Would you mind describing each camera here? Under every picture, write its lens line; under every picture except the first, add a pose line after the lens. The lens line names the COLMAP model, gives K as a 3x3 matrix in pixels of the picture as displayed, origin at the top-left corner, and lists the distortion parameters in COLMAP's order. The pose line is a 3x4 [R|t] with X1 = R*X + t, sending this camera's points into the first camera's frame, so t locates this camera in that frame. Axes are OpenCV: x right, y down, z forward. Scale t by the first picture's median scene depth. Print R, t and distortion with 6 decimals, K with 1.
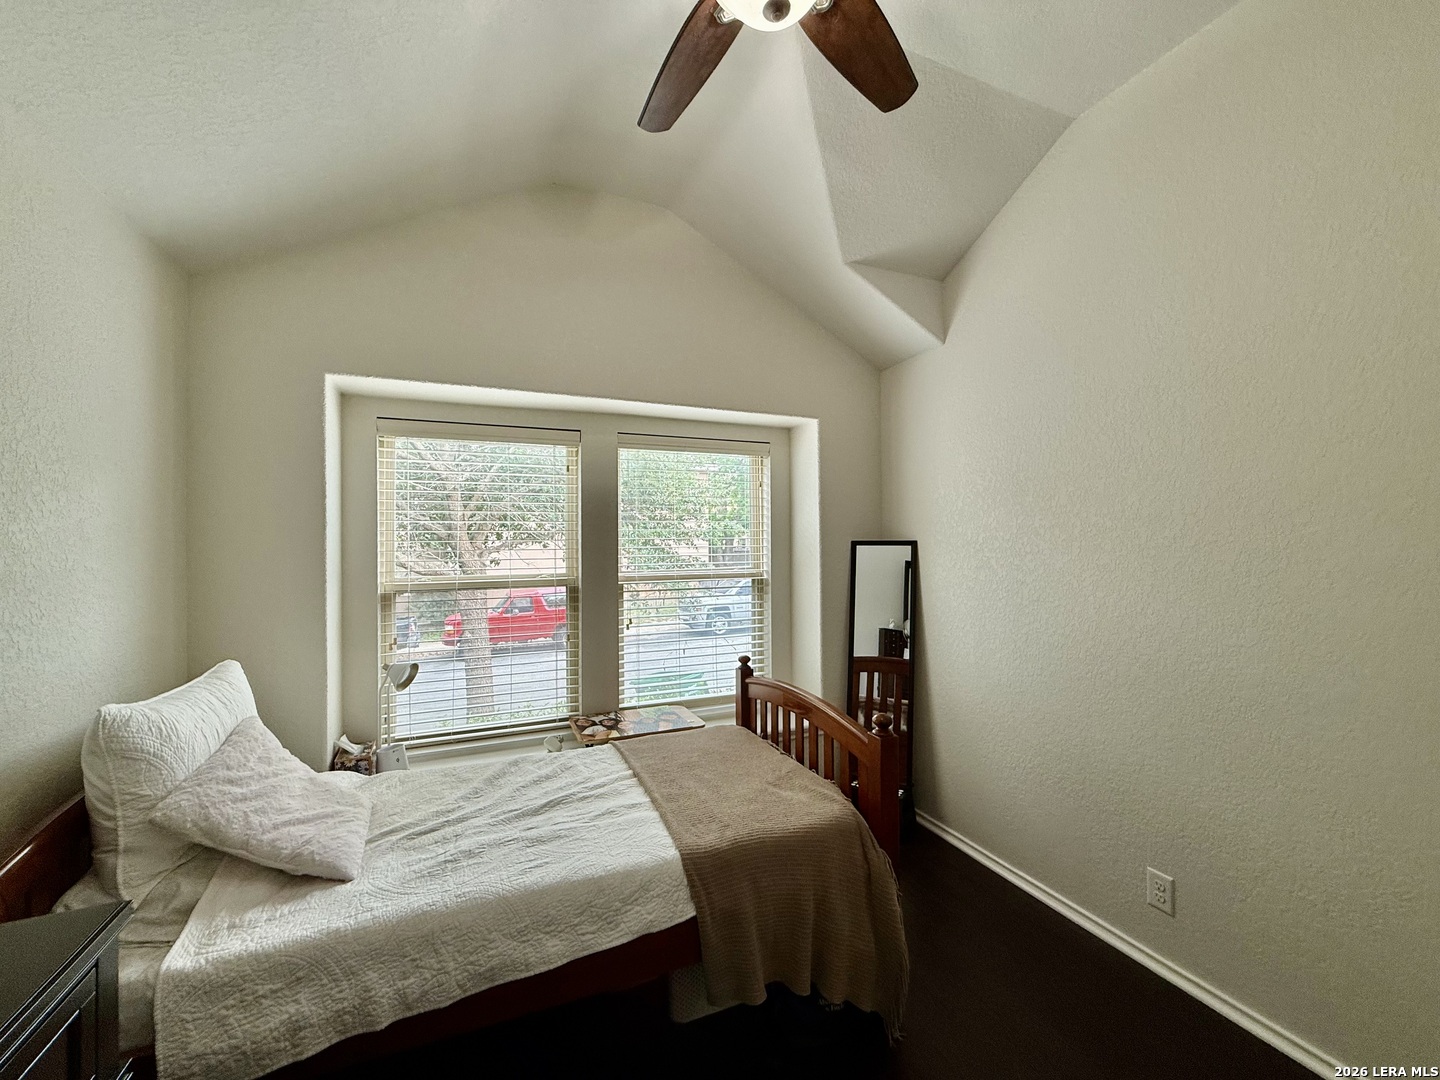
lens RADIAL K [[572.9, 0, 719.1], [0, 572.9, 538.6], [0, 0, 1]] dist [0.000249, 0.000027]
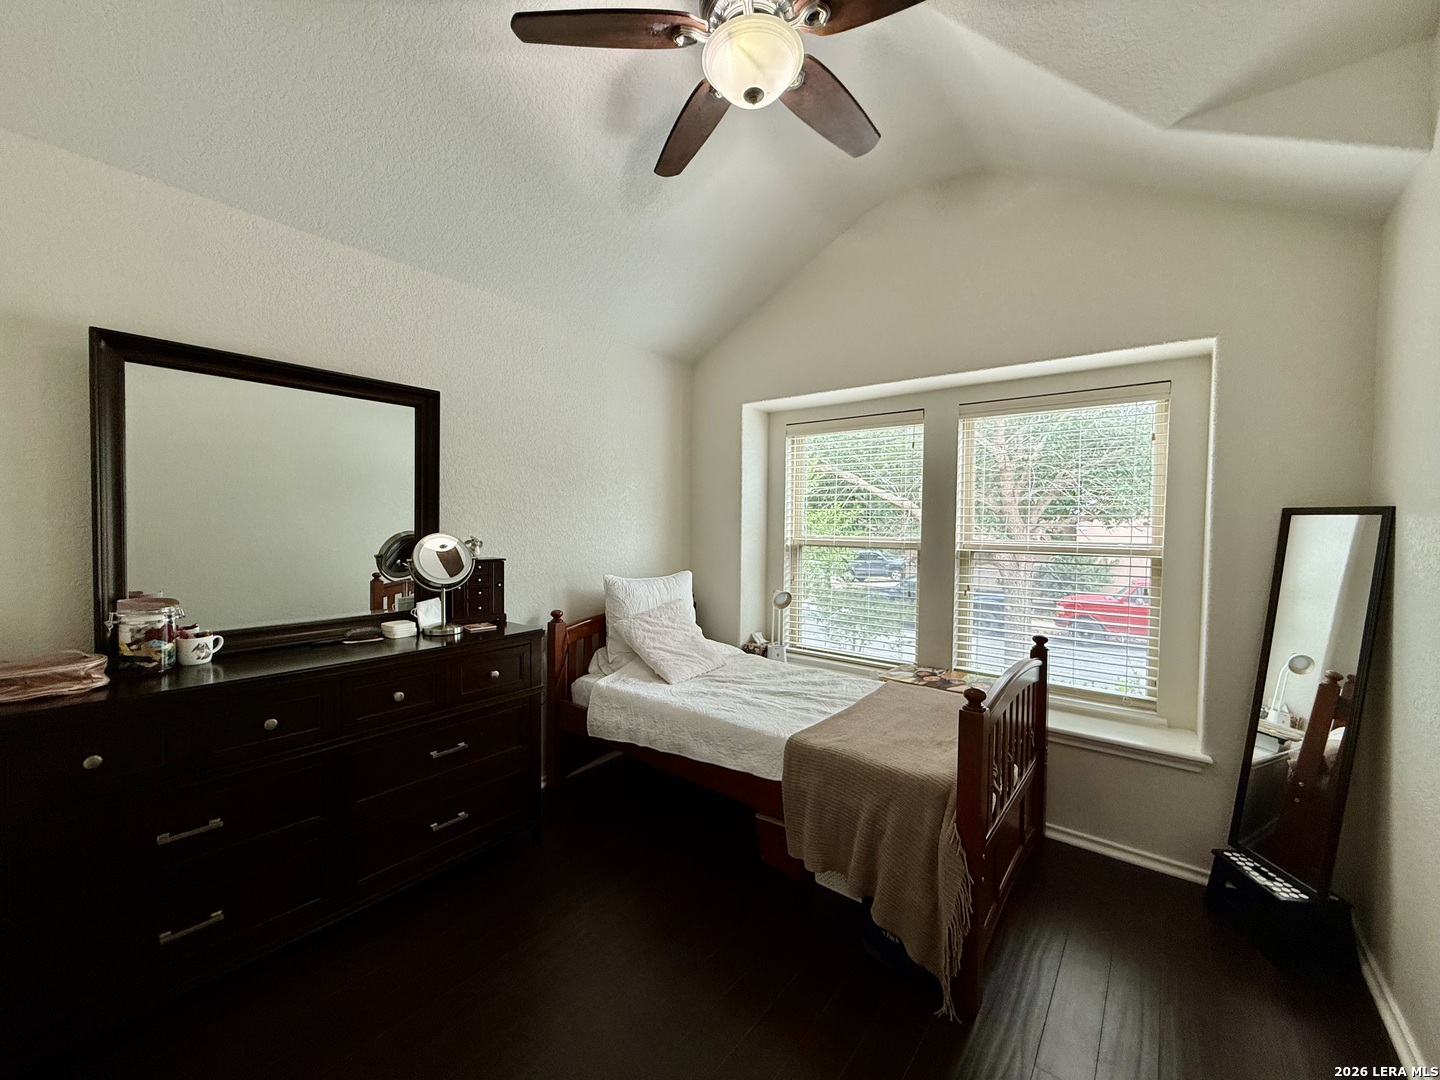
lens RADIAL K [[572.9, 0, 719.1], [0, 572.9, 538.6], [0, 0, 1]] dist [0.000249, 0.000027]
pose [[0.485599, 0.039447, -0.873291, 0.812436], [-0.008925, 0.999153, 0.040169, 0.030041], [0.874136, -0.011712, 0.485540, 0.176565]]
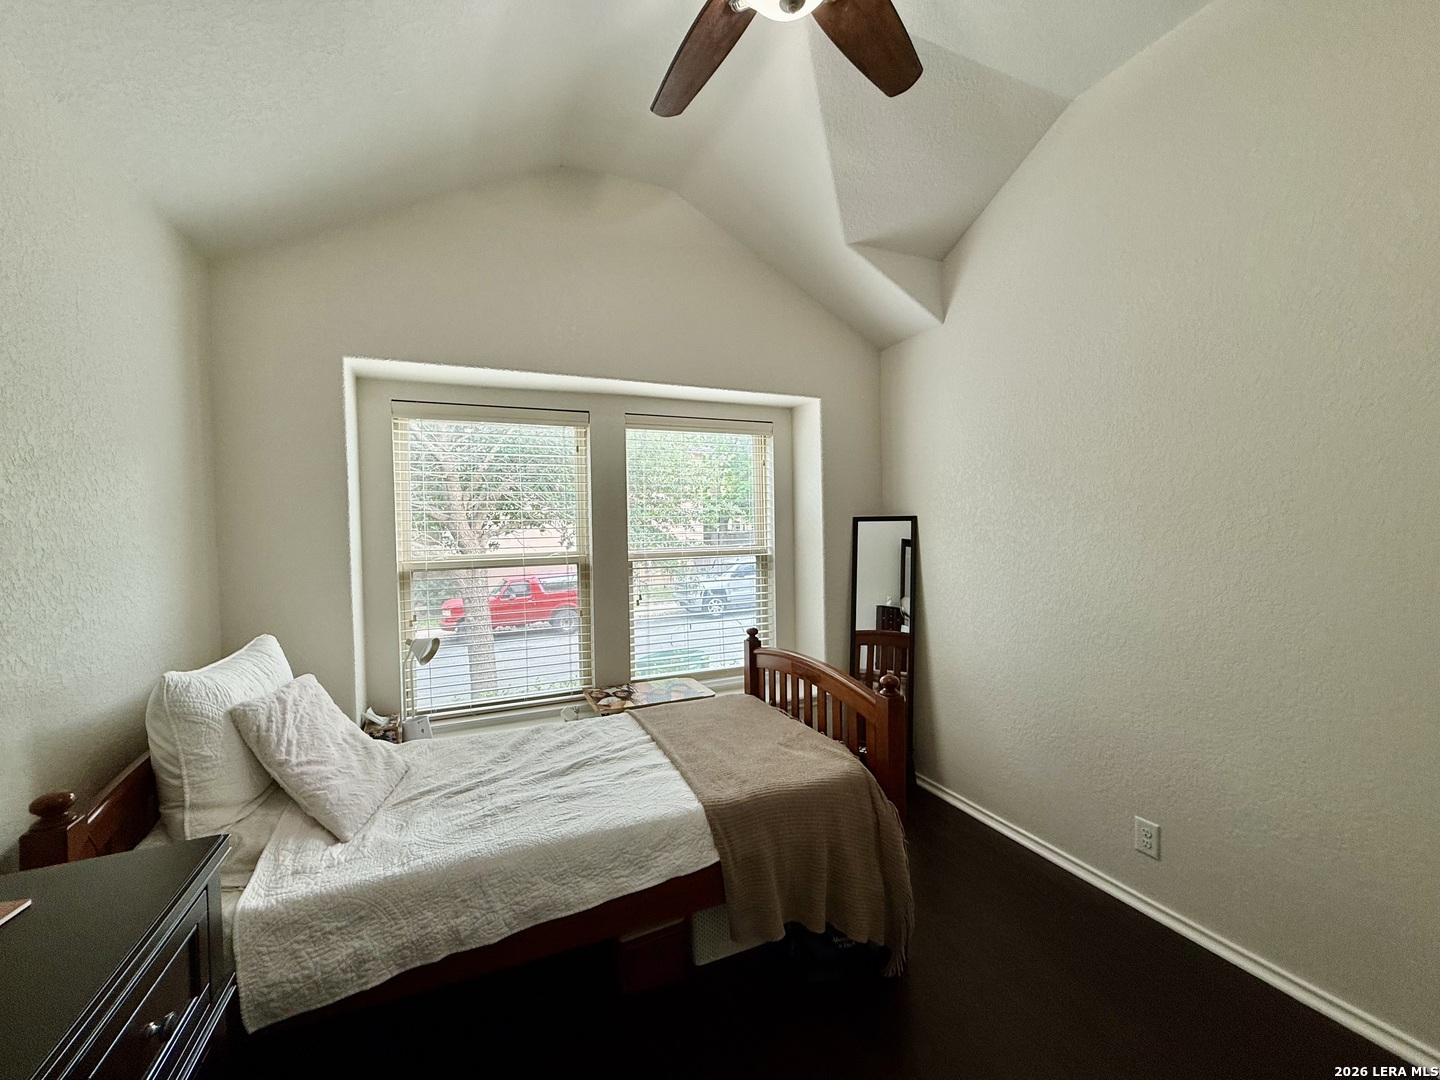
lens RADIAL K [[572.9, 0, 719.1], [0, 572.9, 538.6], [0, 0, 1]] dist [0.000249, 0.000027]
pose [[0.999873, -0.011572, 0.010912, -0.035992], [0.011245, 0.999499, 0.029598, 0.015538], [-0.011249, -0.029471, 0.999502, -0.046430]]
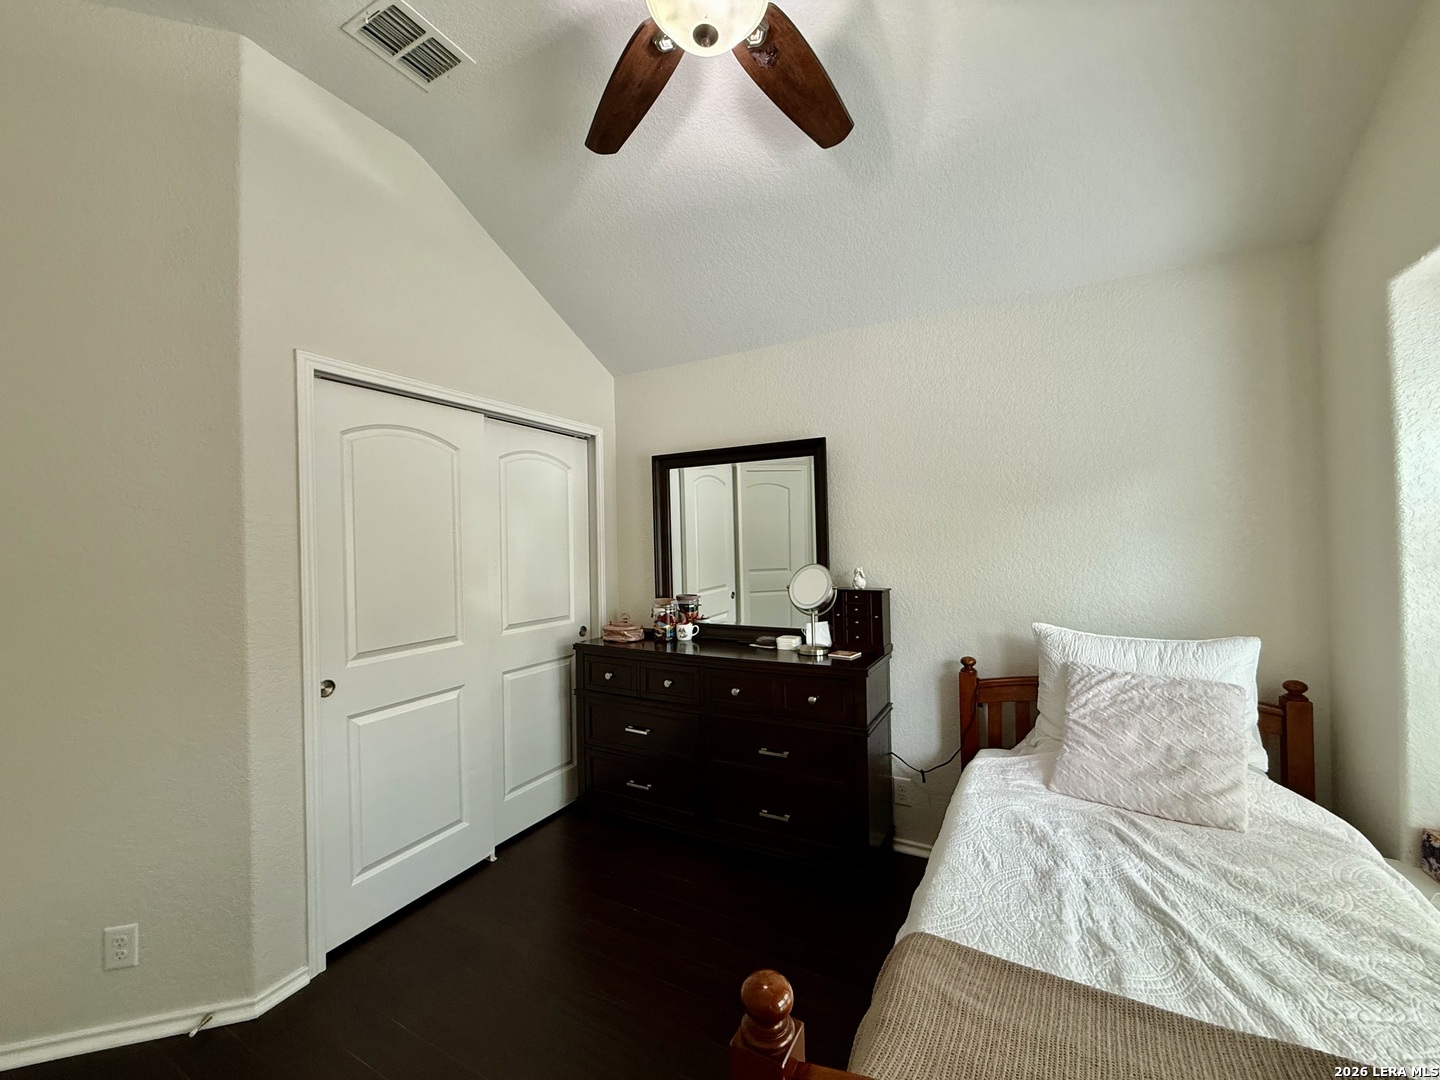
lens RADIAL K [[574.9, 0, 718.4], [0, 574.9, 539.4], [0, 0, 1]] dist [0.000060, -0.000063]
pose [[-0.780731, 0.021330, -0.624504, 0.498729], [0.032767, 0.999440, -0.006828, 0.016216], [0.624008, -0.025794, -0.780992, 1.179813]]
